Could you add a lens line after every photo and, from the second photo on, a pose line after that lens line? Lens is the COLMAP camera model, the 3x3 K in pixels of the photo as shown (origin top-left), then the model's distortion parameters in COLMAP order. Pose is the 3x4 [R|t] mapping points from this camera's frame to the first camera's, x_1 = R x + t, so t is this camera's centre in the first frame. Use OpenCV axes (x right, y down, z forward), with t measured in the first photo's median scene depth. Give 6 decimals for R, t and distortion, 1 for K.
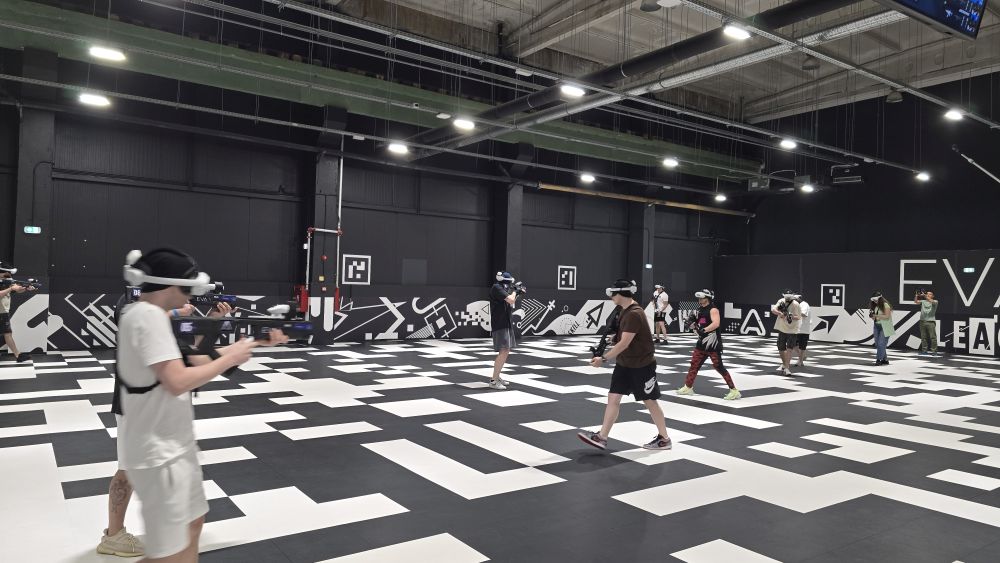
lens RADIAL K [[664.1, 0, 494.2], [0, 664.1, 274.2], [0, 0, 1]] dist [0.080887, -0.078797]
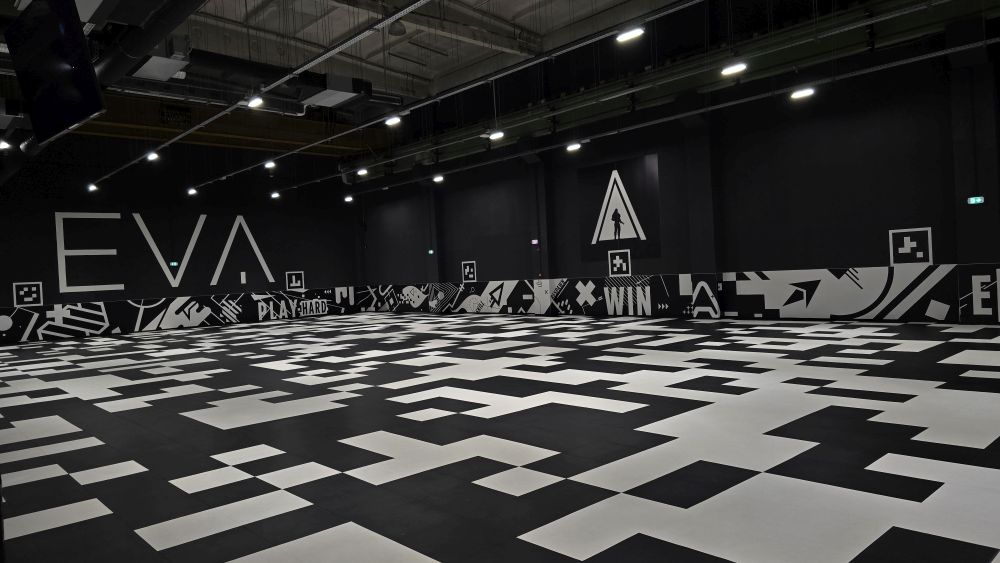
lens RADIAL K [[664.1, 0, 508.6], [0, 664.1, 277.1], [0, 0, 1]] dist [0.080887, -0.078797]
pose [[0.143286, -0.024813, -0.989370, 1.293569], [0.075649, 0.997036, -0.014049, 0.052770], [0.986786, -0.072832, 0.144738, 0.931754]]
